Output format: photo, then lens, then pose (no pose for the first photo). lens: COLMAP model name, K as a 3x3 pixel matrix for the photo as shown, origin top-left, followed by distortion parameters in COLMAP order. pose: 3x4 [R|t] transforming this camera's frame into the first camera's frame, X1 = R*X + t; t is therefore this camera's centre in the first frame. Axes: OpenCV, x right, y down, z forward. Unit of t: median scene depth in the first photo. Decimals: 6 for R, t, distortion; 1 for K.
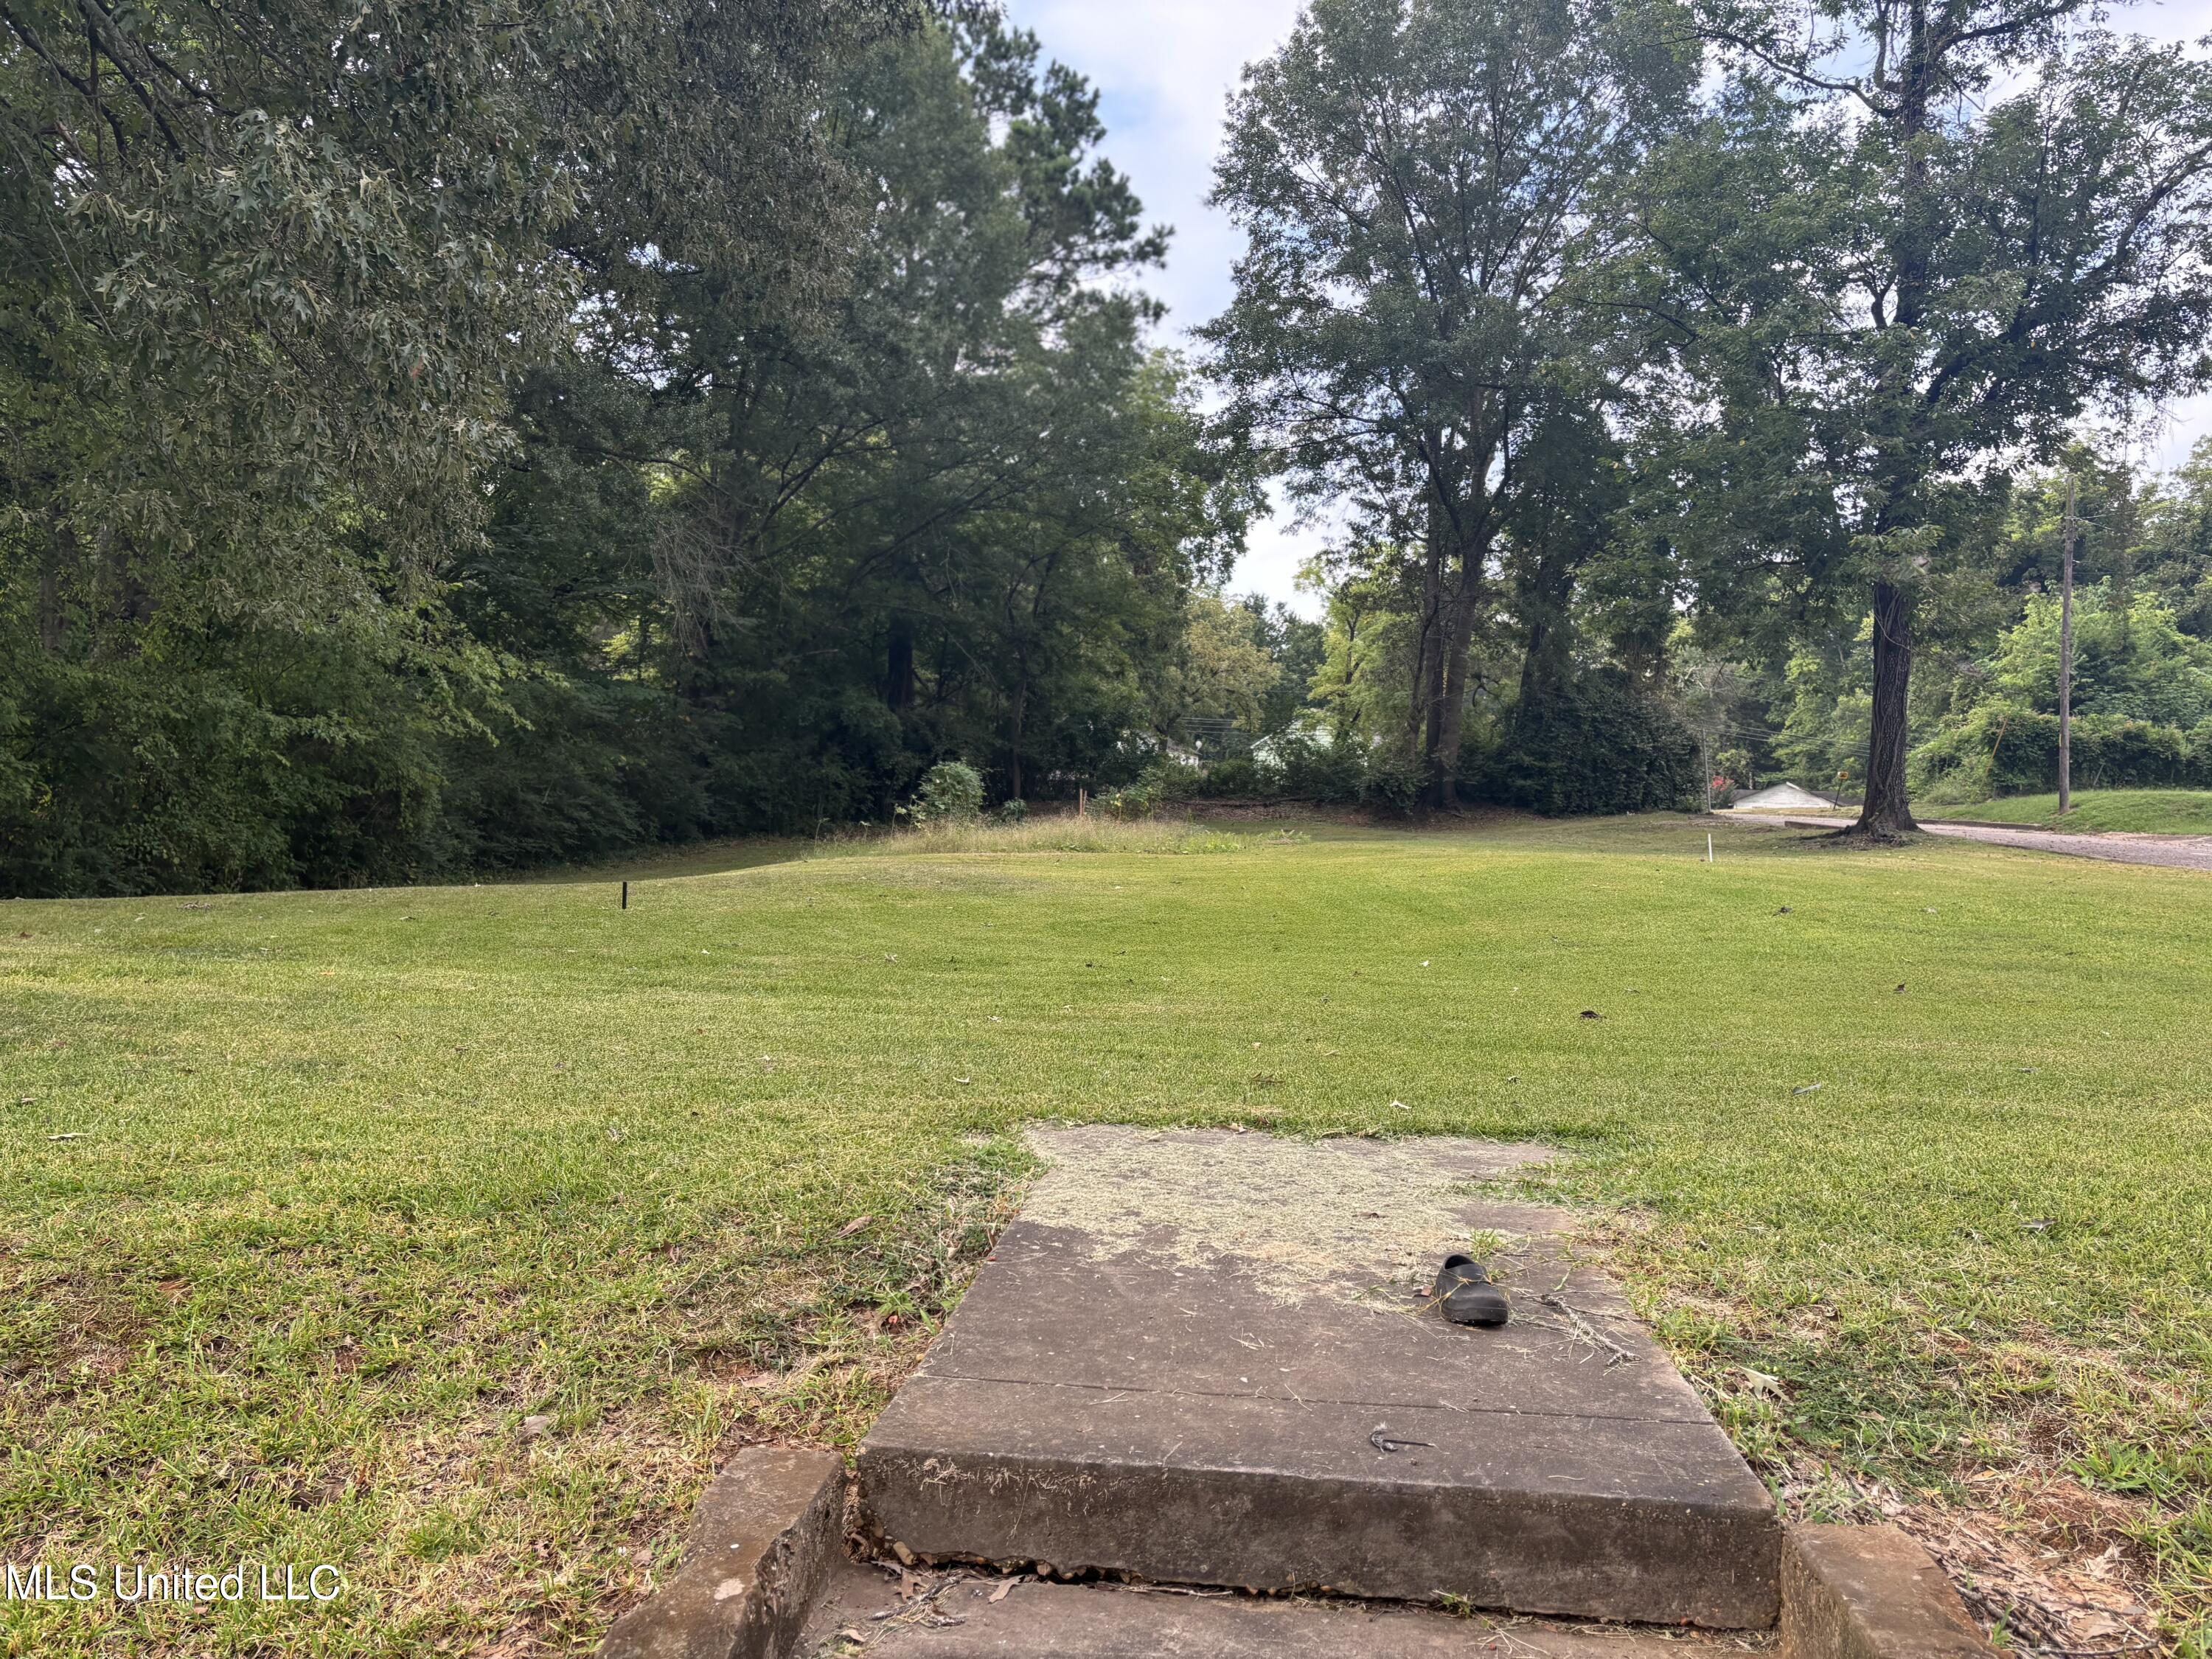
lens RADIAL K [[1672.0, 0, 1109.0], [0, 1672.0, 863.9], [0, 0, 1]] dist [0.057632, -0.064627]
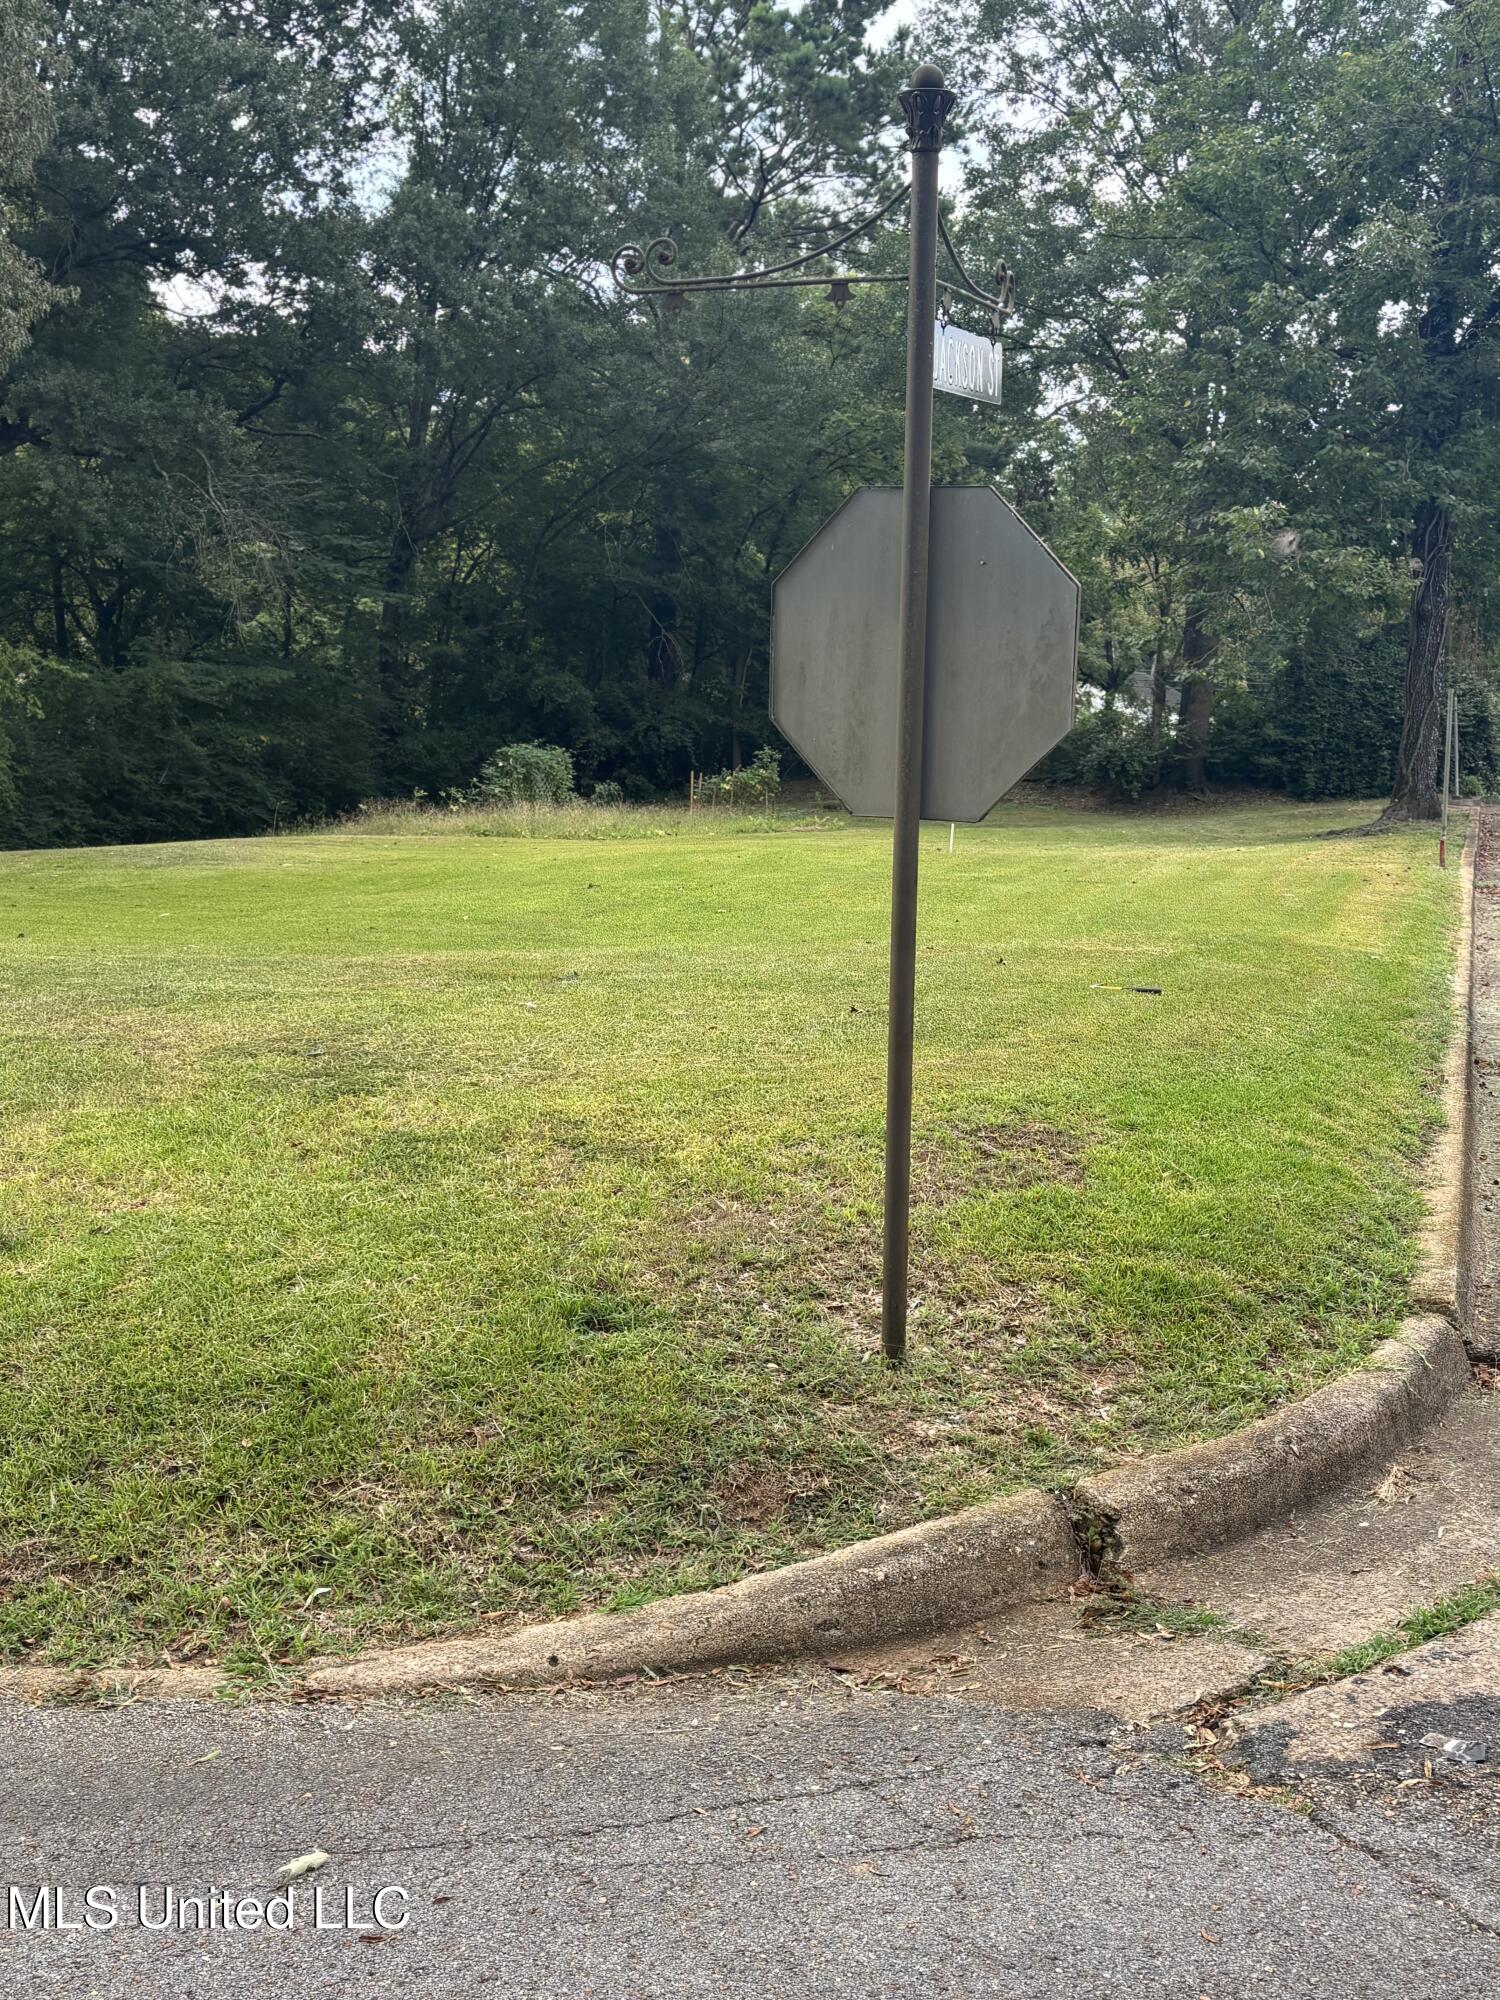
lens RADIAL K [[2107.9, 0, 755.9], [0, 2107.9, 1013.8], [0, 0, 1]] dist [0.145257, -0.308128]
pose [[0.962746, 0.032216, -0.268481, 0.274280], [-0.011468, 0.996849, 0.078491, -0.001077], [0.270164, -0.072488, 0.960082, -0.130219]]
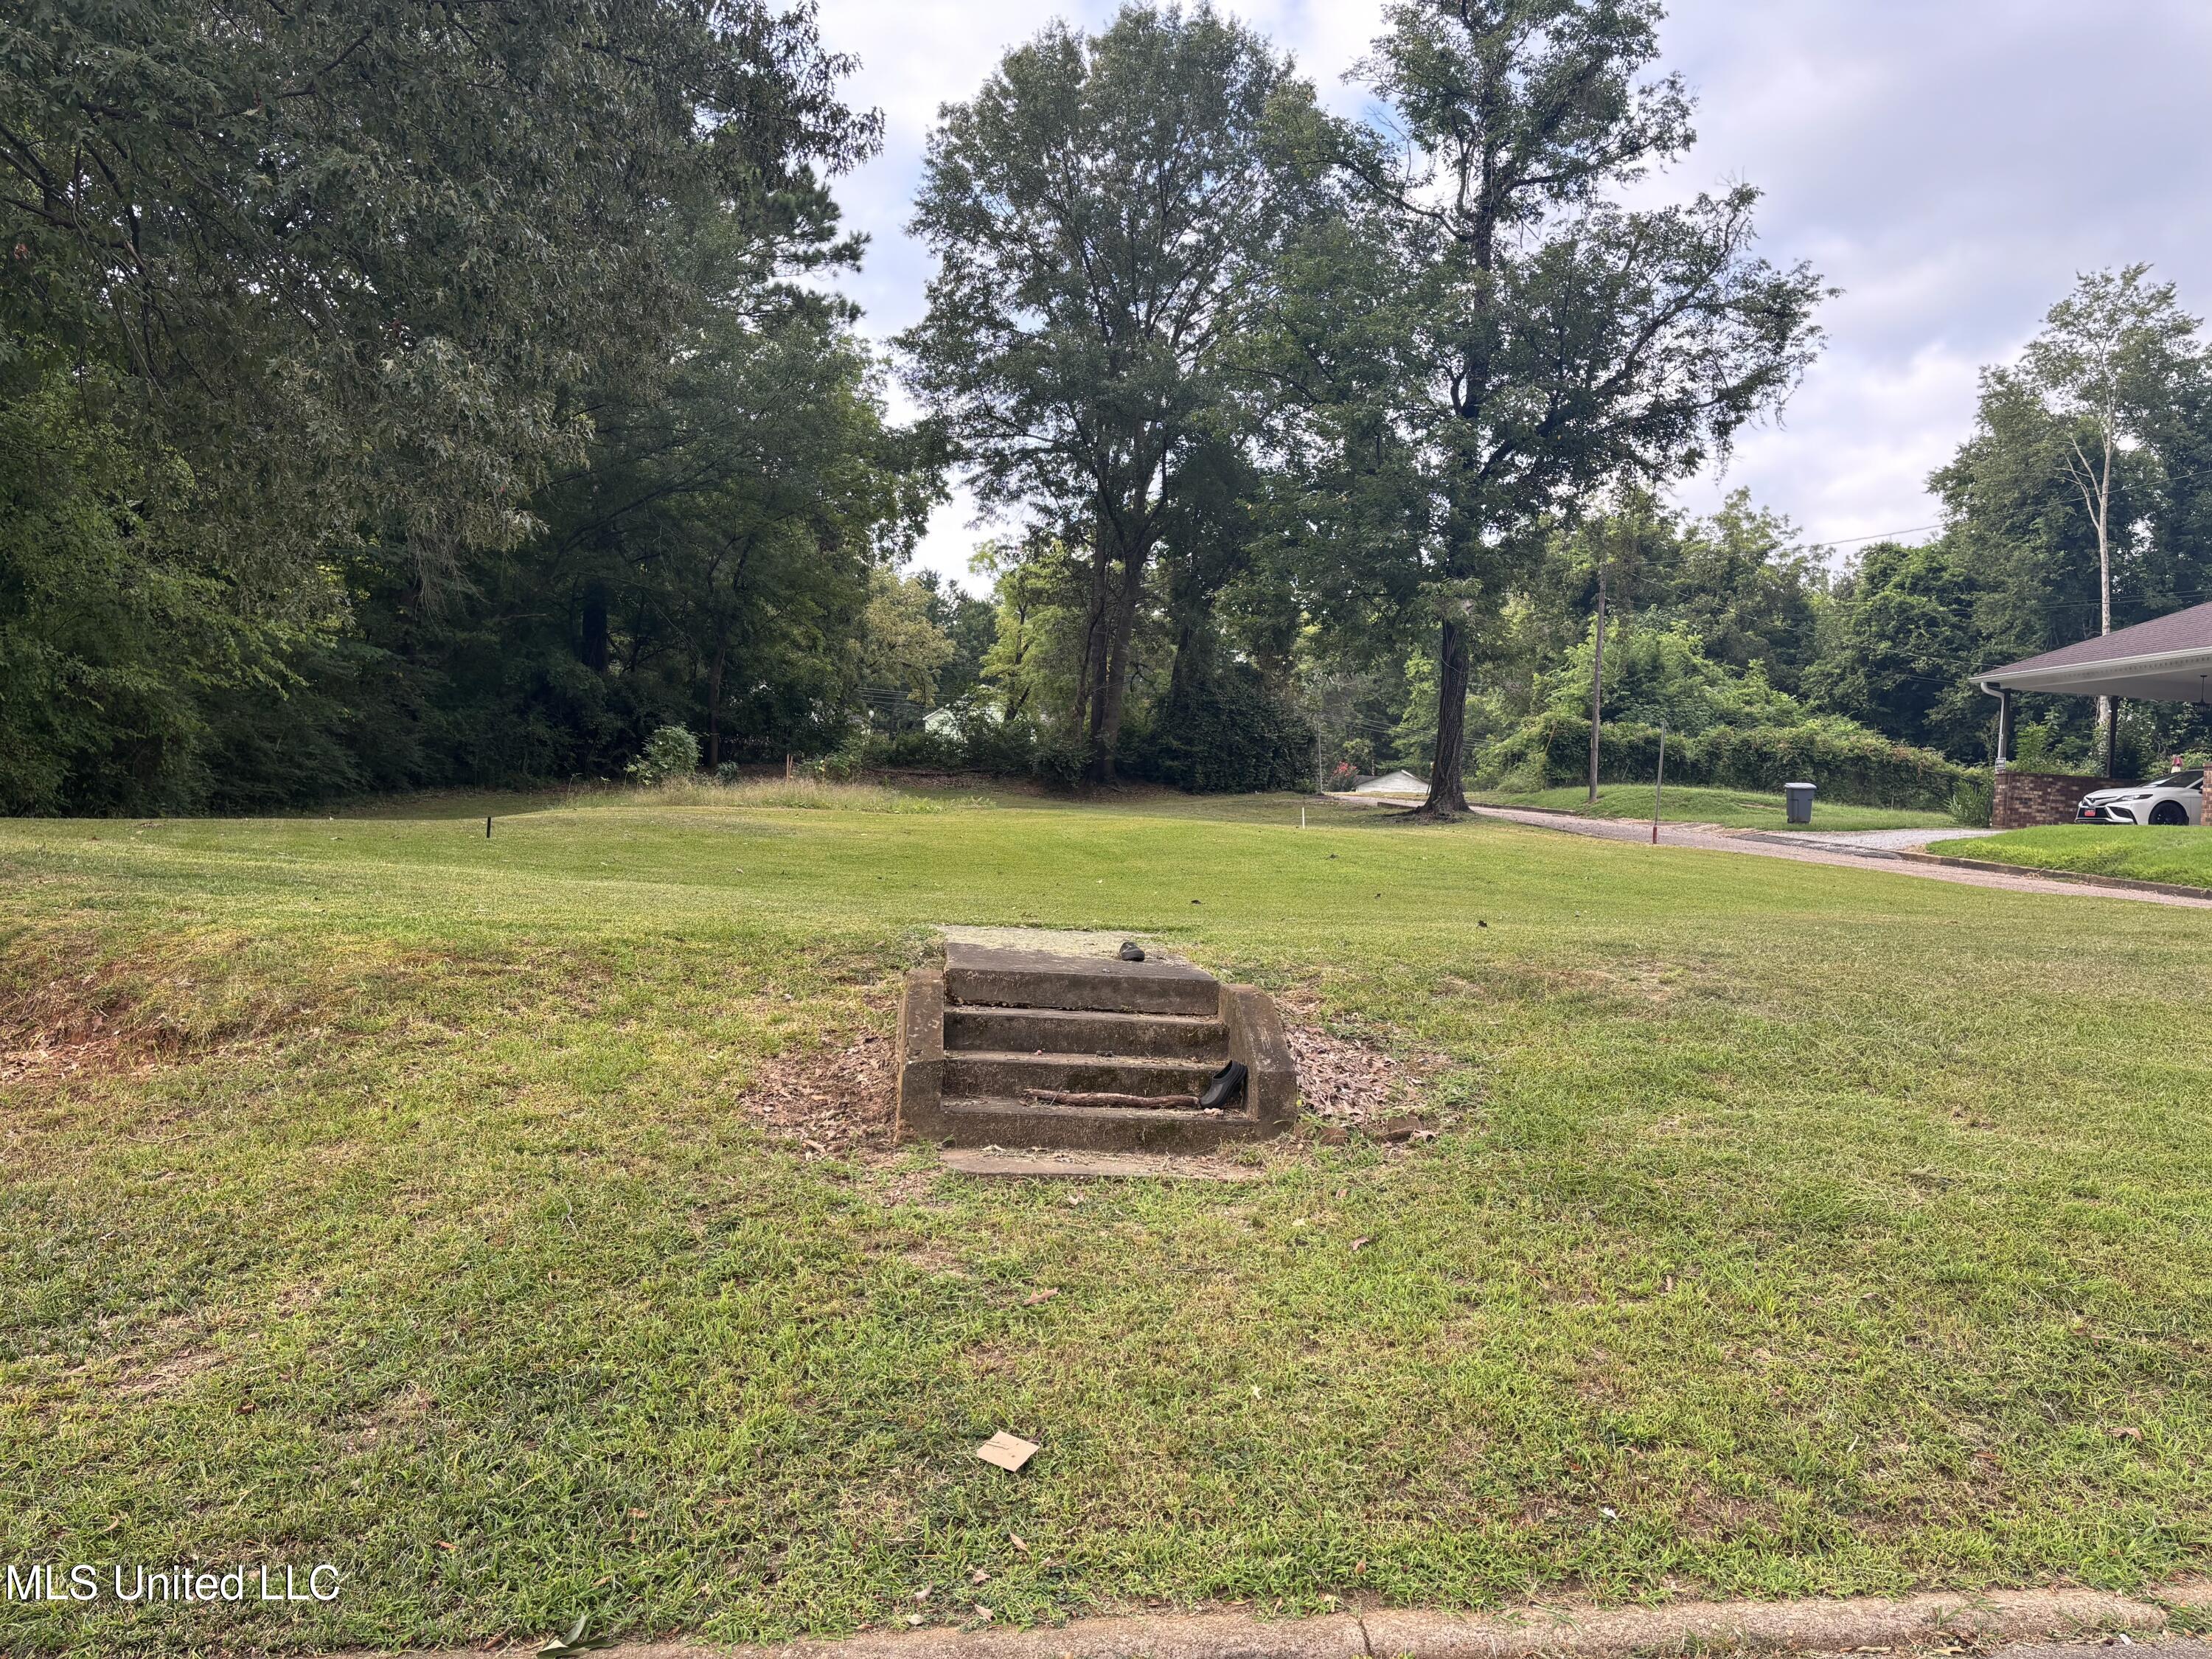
lens RADIAL K [[1672.0, 0, 1109.0], [0, 1672.0, 863.9], [0, 0, 1]] dist [0.057632, -0.064627]
pose [[0.979035, 0.021609, 0.202544, -0.025047], [-0.025183, 0.999569, 0.015087, 0.004583], [-0.202131, -0.019872, 0.979157, -0.110370]]
